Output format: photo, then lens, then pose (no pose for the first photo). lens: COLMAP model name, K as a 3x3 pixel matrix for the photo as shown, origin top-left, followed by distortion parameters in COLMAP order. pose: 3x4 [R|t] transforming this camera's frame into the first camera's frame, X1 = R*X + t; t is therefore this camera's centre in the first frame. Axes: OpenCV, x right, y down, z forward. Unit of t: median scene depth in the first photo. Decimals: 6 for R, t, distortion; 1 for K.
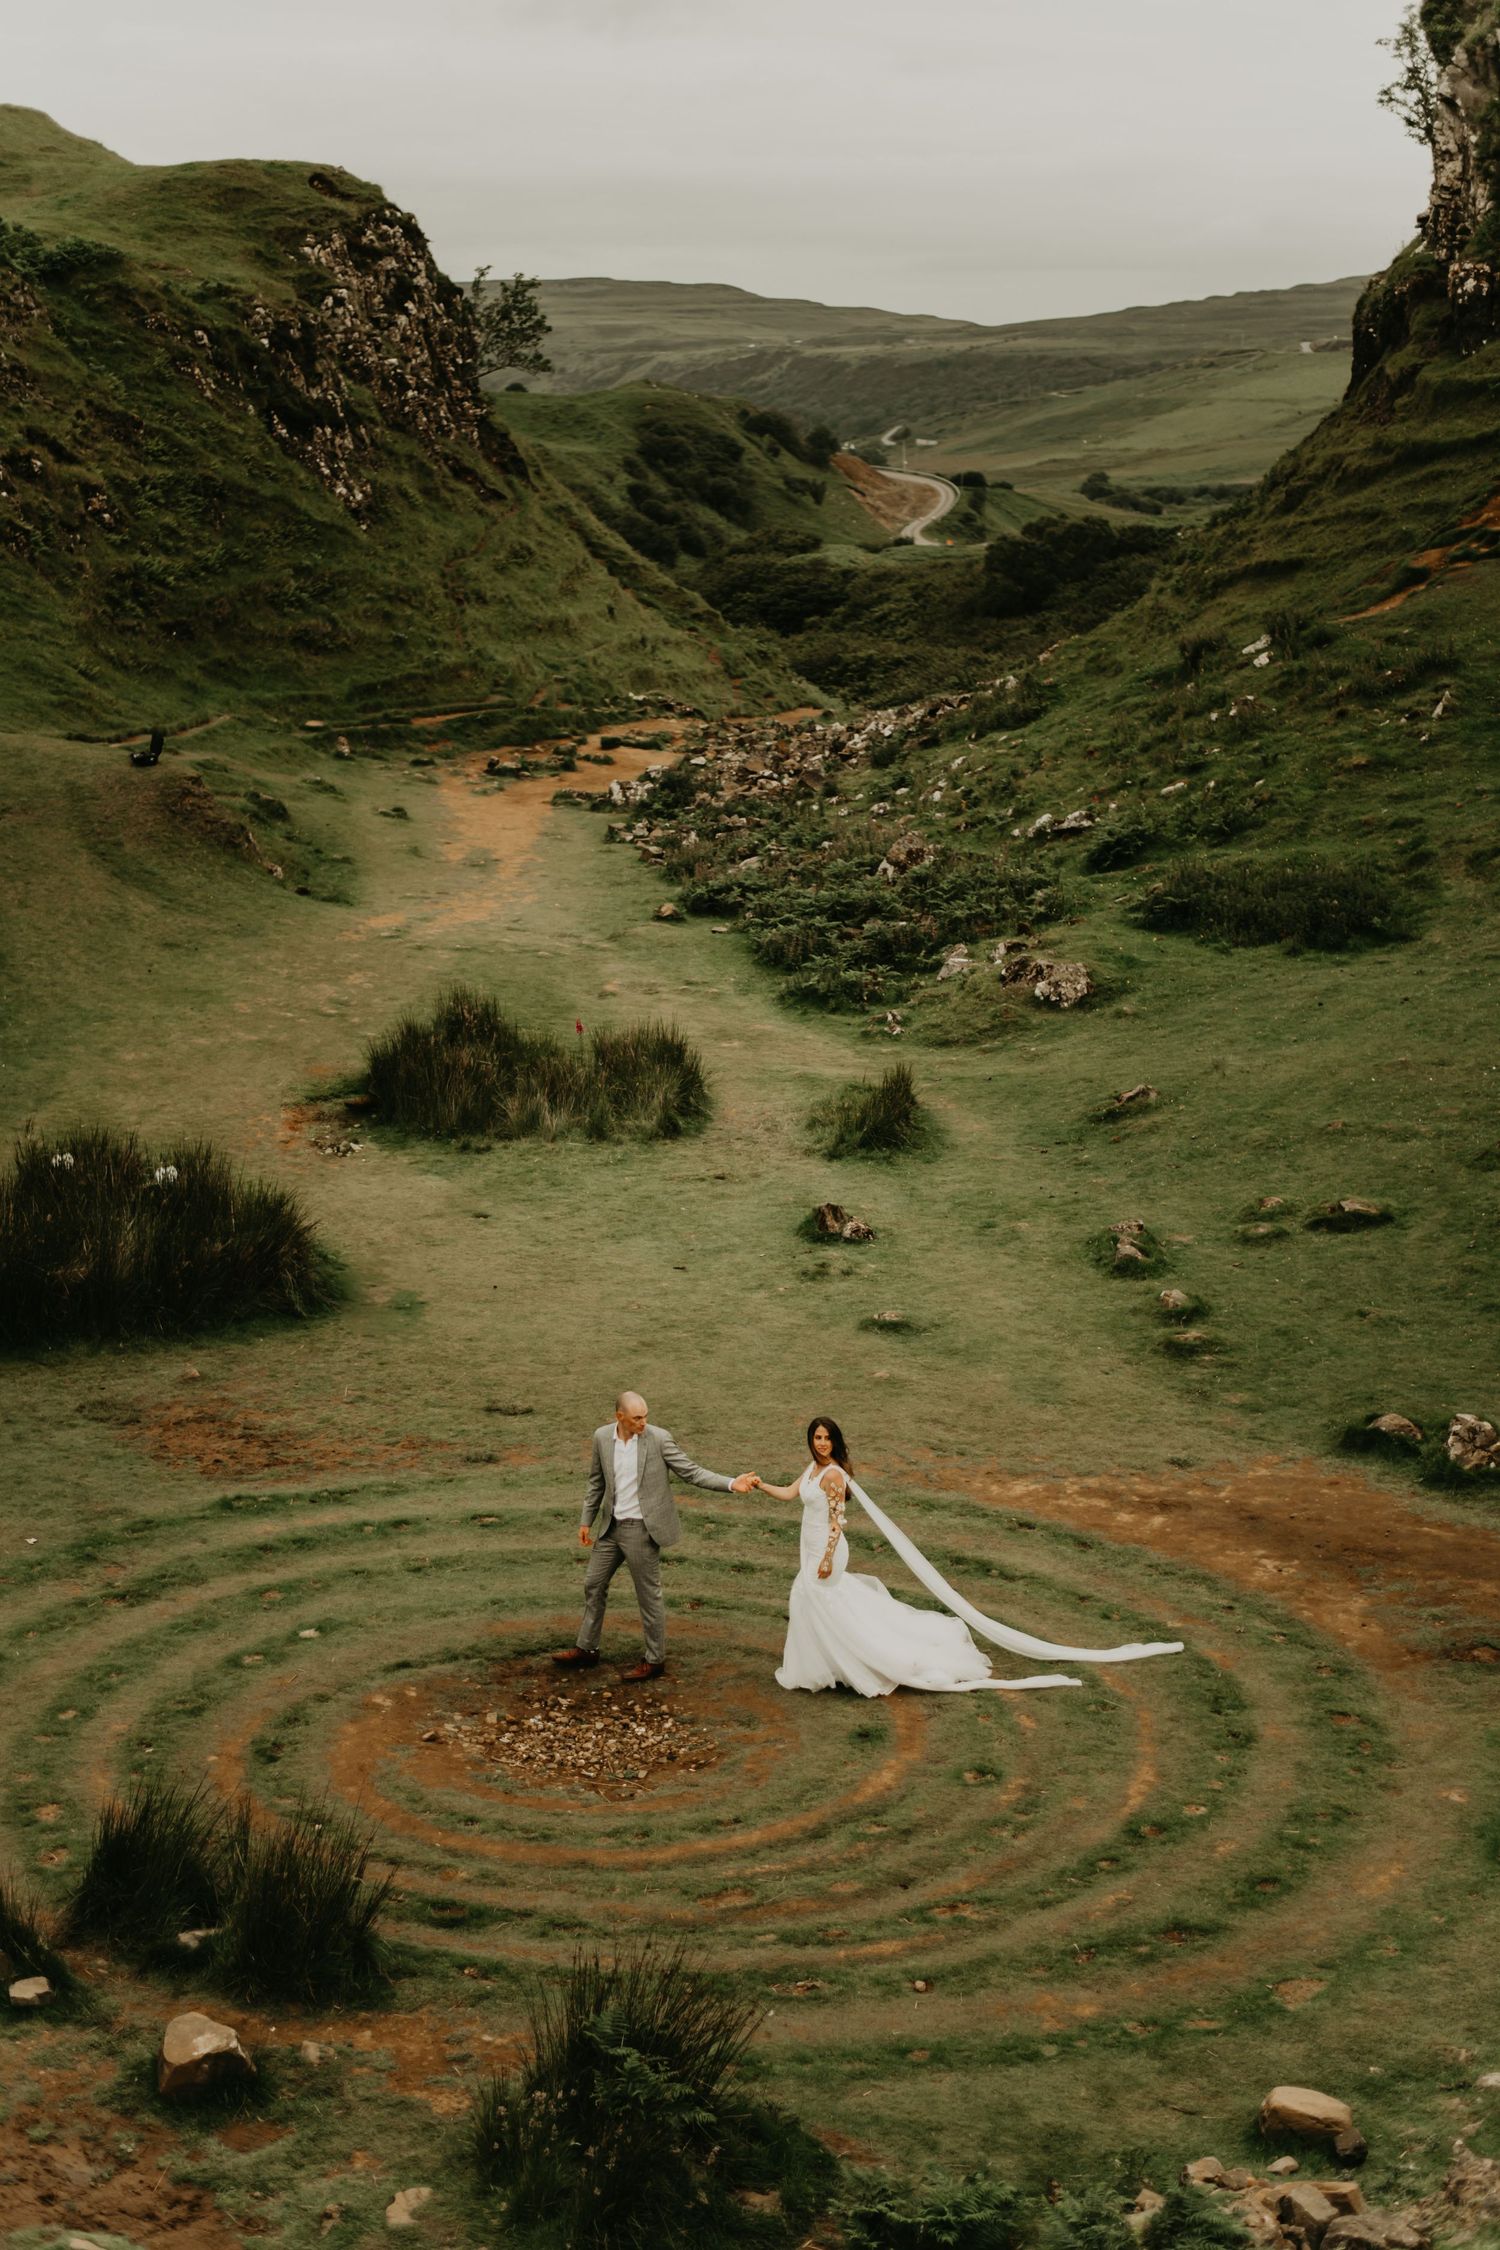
lens RADIAL K [[3205.3, 0, 750.0], [0, 3205.3, 1125.0], [0, 0, 1]] dist [-0.113301, 0.082128]
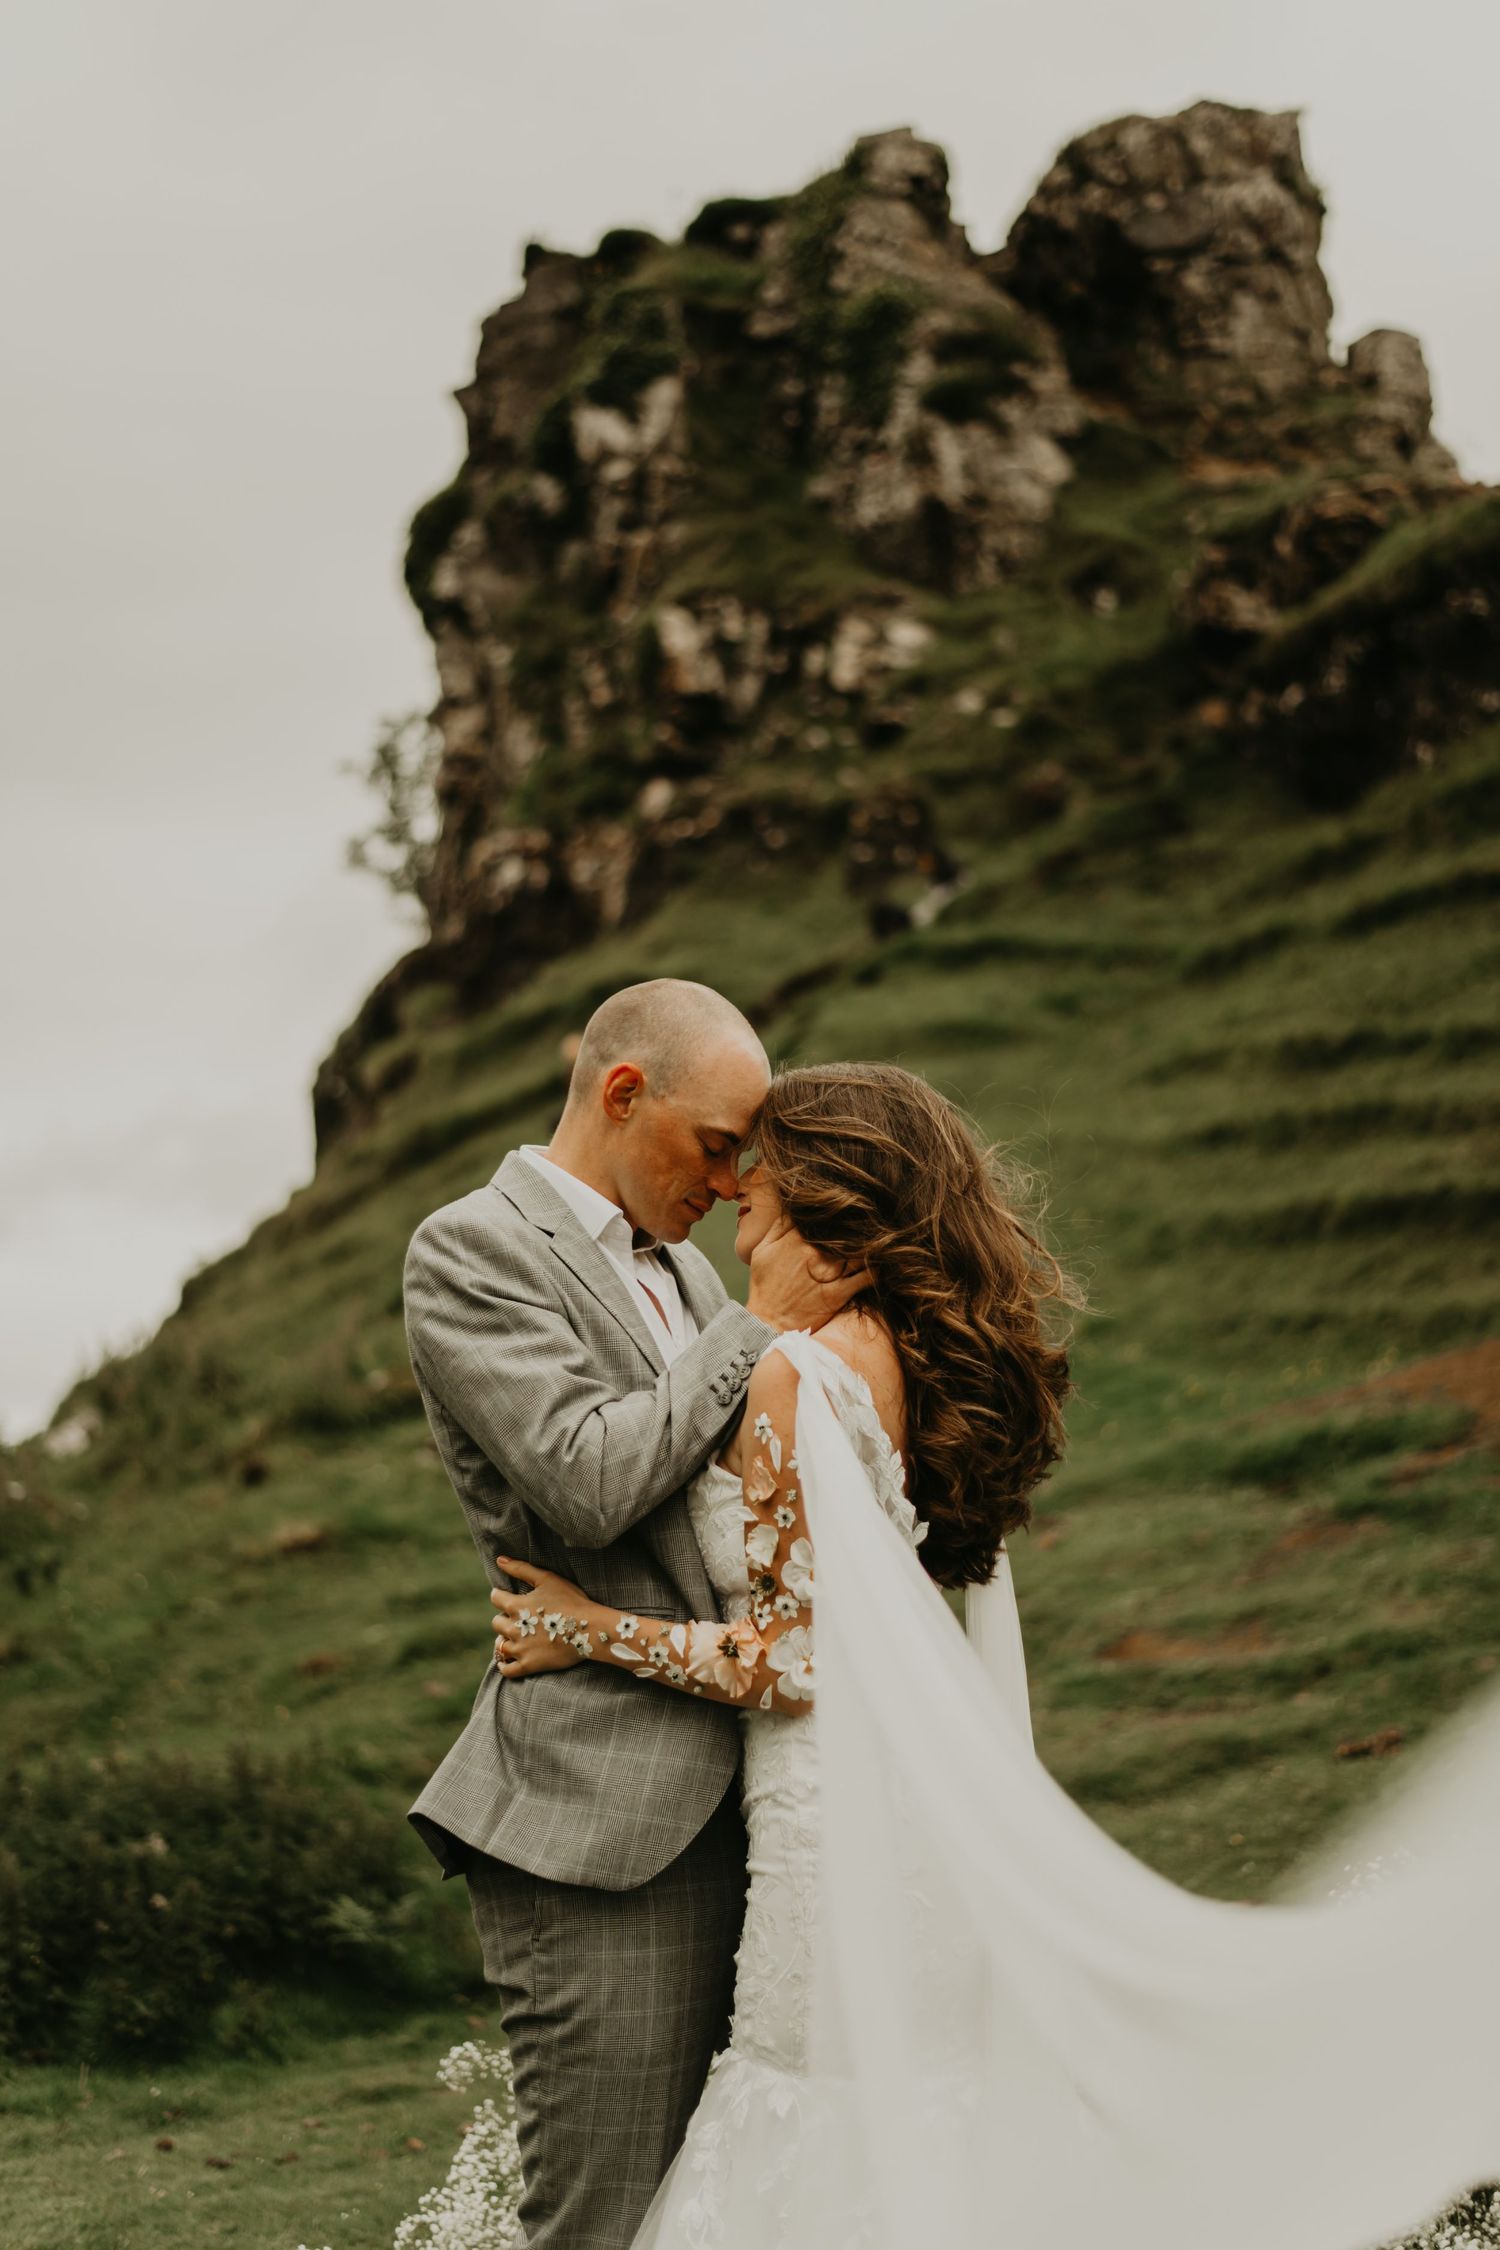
lens RADIAL K [[3205.3, 0, 750.0], [0, 3205.3, 1125.0], [0, 0, 1]] dist [-0.113301, 0.082128]
pose [[0.954321, 0.025234, 0.297716, 0.137573], [0.093242, 0.921511, -0.376992, -0.026189], [-0.283862, 0.387531, 0.877065, 0.686814]]
